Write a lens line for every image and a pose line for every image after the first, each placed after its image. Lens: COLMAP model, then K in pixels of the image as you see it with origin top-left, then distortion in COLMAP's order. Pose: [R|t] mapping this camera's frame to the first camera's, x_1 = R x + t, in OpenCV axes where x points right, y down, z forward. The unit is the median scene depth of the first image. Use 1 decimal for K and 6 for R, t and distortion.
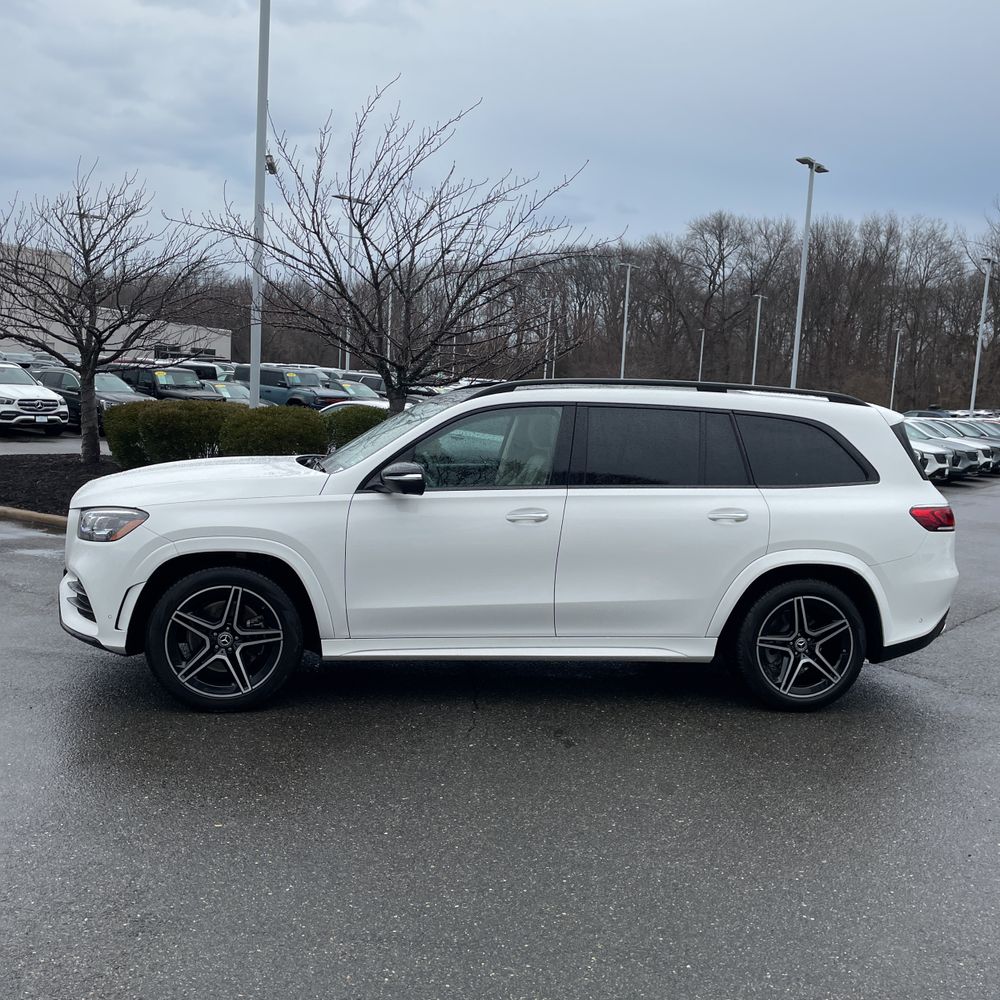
lens RADIAL K [[985.5, 0, 500.0], [0, 985.5, 500.0], [0, 0, 1]] dist [0.089732, -0.015536]
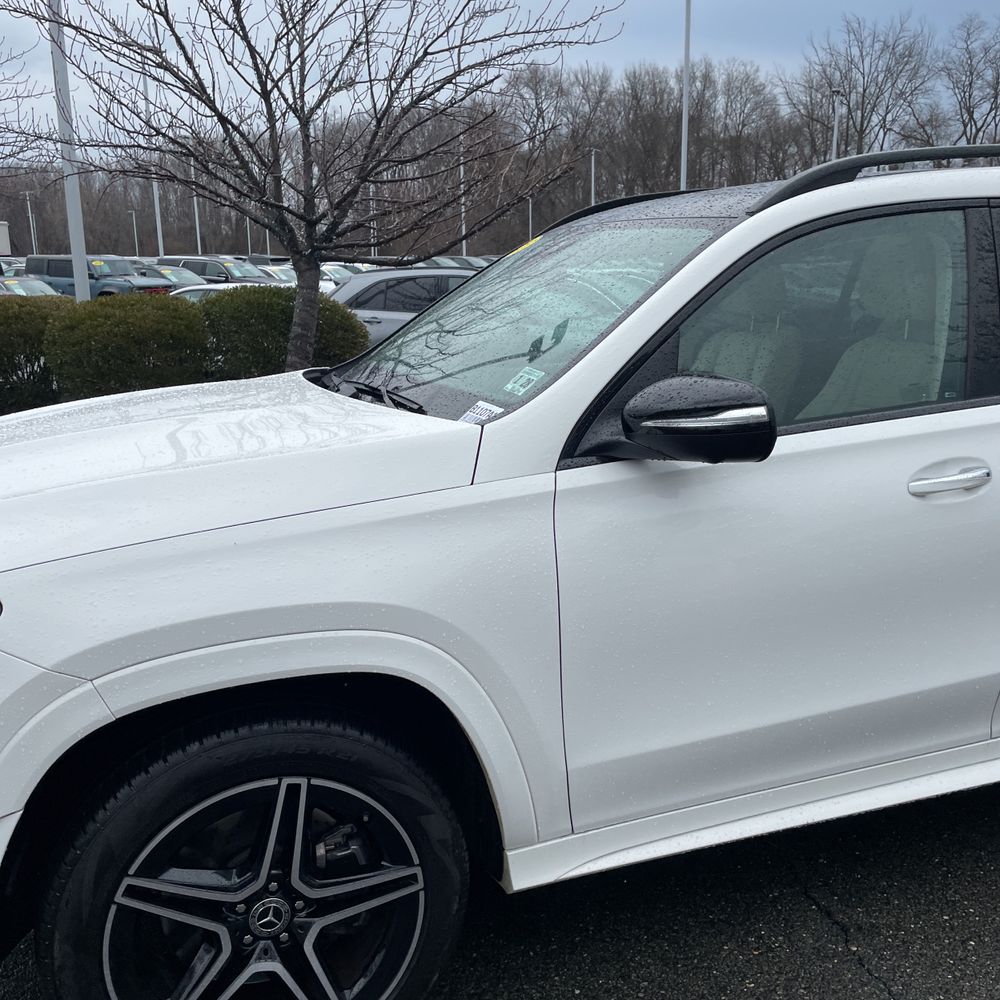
lens RADIAL K [[1017.6, 0, 480.8], [0, 1017.6, 484.7], [0, 0, 1]] dist [0.059790, -0.052029]
pose [[0.985069, -0.101916, 0.138750, -0.230491], [0.087403, 0.990414, 0.106964, -0.045695], [-0.148321, -0.093240, 0.984534, 0.620325]]
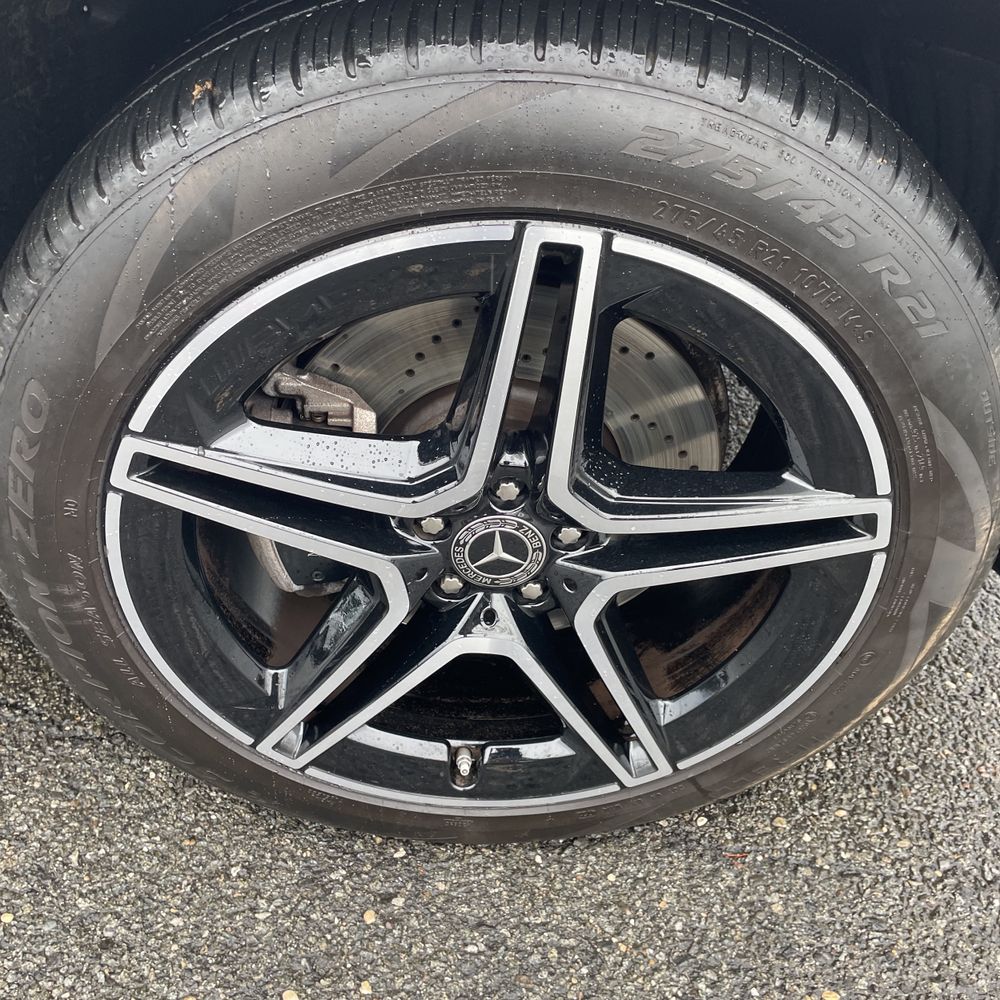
lens RADIAL K [[1017.6, 0, 480.8], [0, 1017.6, 484.7], [0, 0, 1]] dist [0.059790, -0.052029]
pose [[0.978071, 0.007290, -0.208143, -0.239986], [0.107732, 0.837590, 0.535572, 0.046904], [0.178243, -0.546251, 0.818437, 0.853515]]
